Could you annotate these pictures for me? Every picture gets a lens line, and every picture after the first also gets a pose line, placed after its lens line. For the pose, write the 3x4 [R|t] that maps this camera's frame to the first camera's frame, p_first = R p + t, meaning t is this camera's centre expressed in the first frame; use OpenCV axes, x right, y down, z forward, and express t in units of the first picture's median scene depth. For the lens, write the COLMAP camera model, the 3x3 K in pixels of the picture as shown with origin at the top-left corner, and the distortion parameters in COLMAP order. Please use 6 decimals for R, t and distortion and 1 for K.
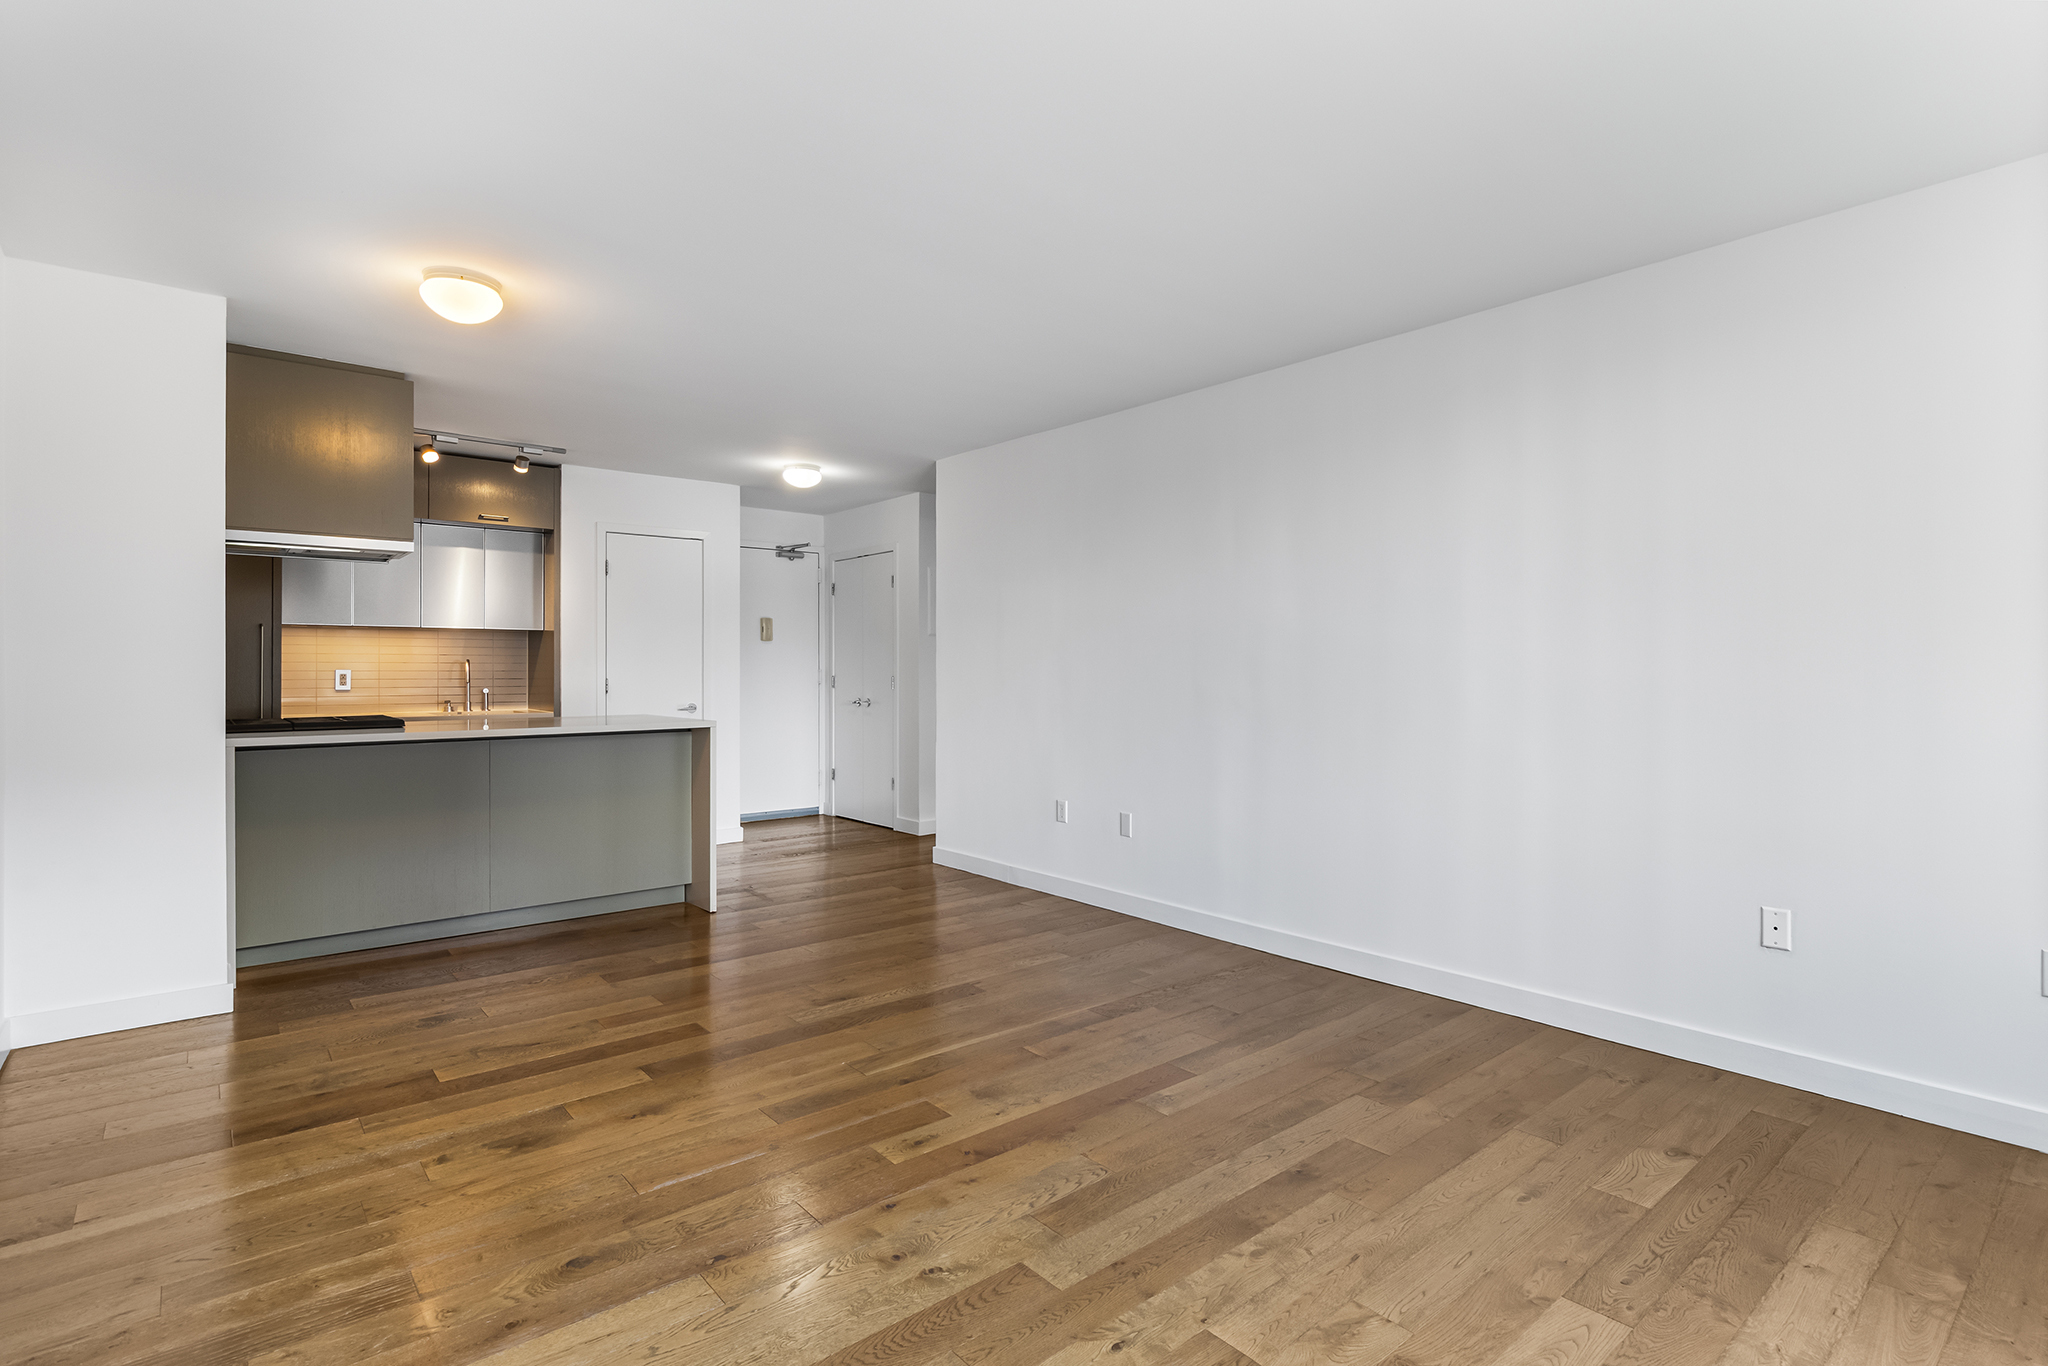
lens RADIAL K [[997.1, 0, 1080.7], [0, 997.1, 683.1], [0, 0, 1]] dist [-0.004798, 0.000468]
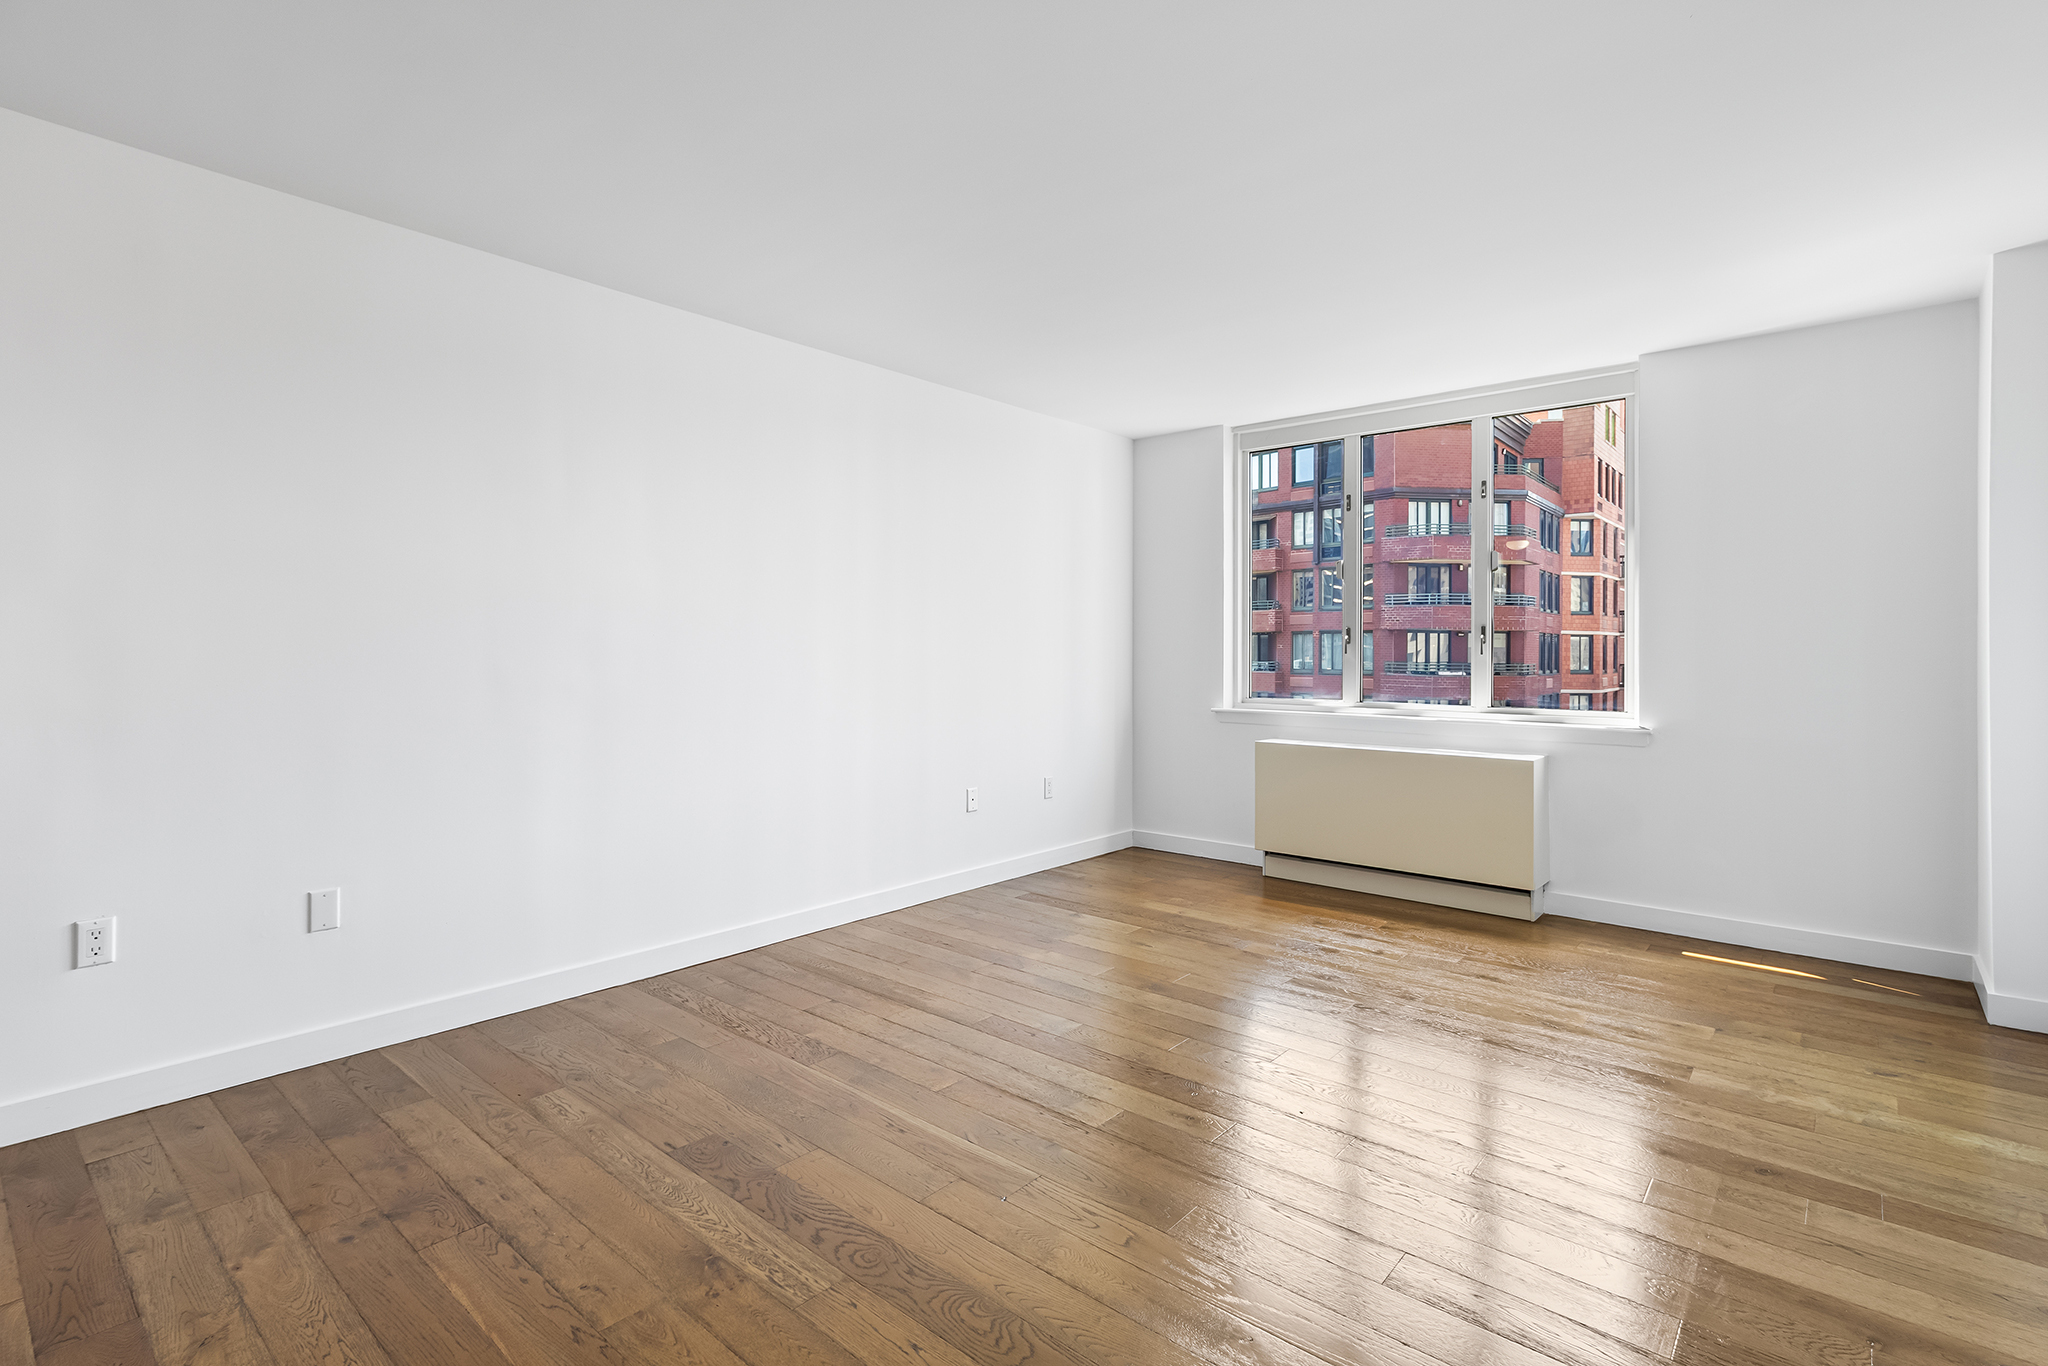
lens RADIAL K [[959.0, 0, 1039.5], [0, 959.0, 623.0], [0, 0, 1]] dist [0.001425, 0.000022]
pose [[-0.148352, 0.035129, 0.988311, -0.749464], [0.007496, 0.999380, -0.034397, -0.001117], [-0.988906, 0.002306, -0.148523, 0.873371]]
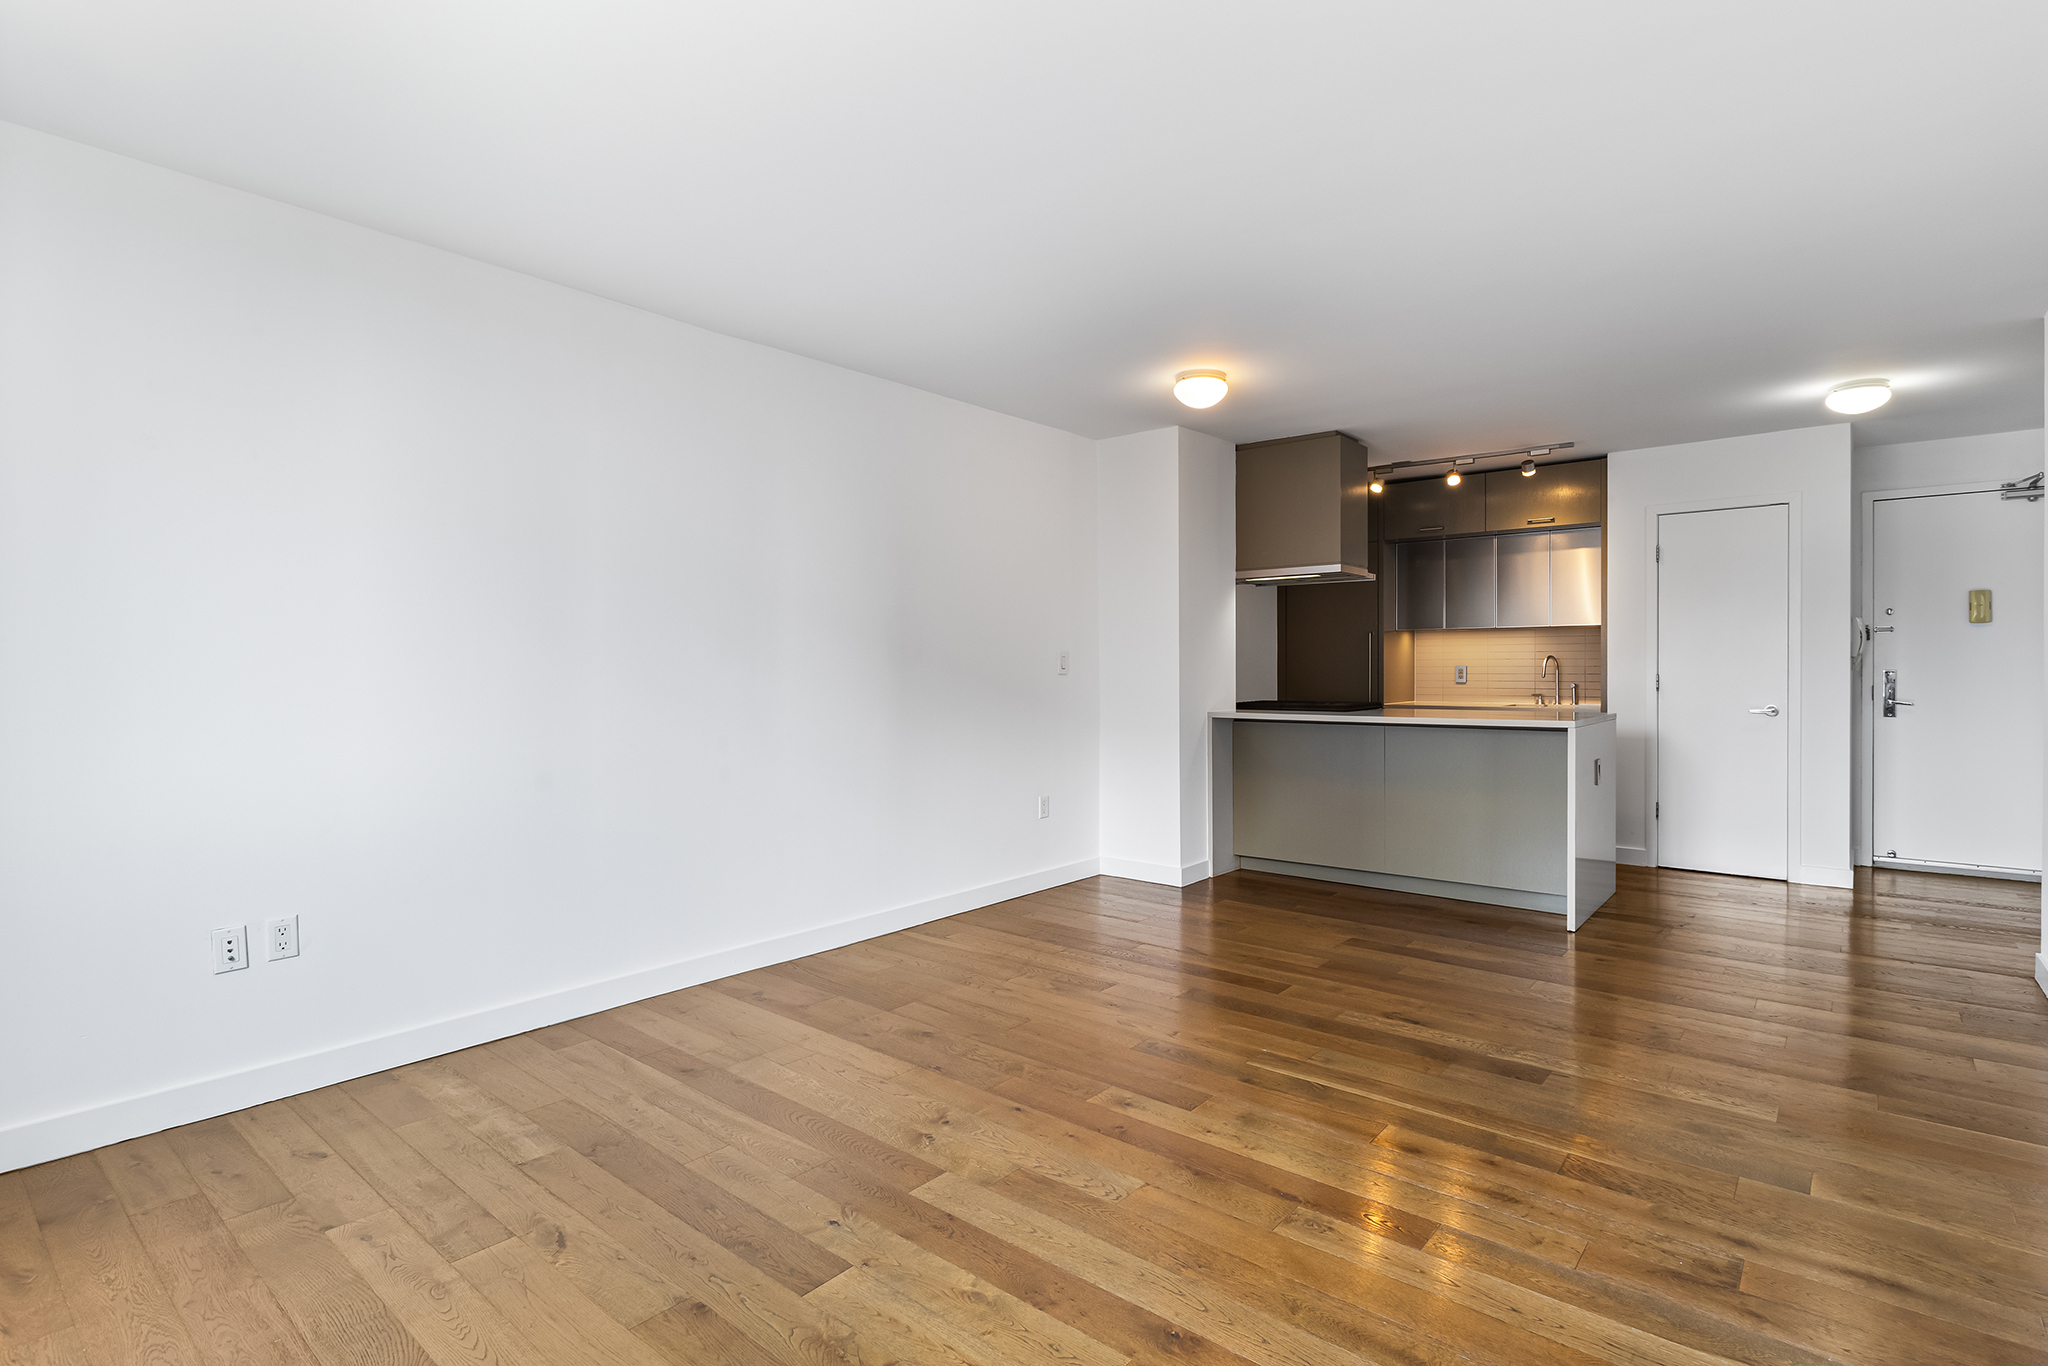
lens RADIAL K [[997.1, 0, 1025.3], [0, 997.1, 673.7], [0, 0, 1]] dist [-0.004798, 0.000468]
pose [[0.147069, 0.004802, -0.989115, 0.592293], [-0.010757, 0.999937, 0.003255, -0.002936], [0.989068, 0.010161, 0.147112, 0.490399]]
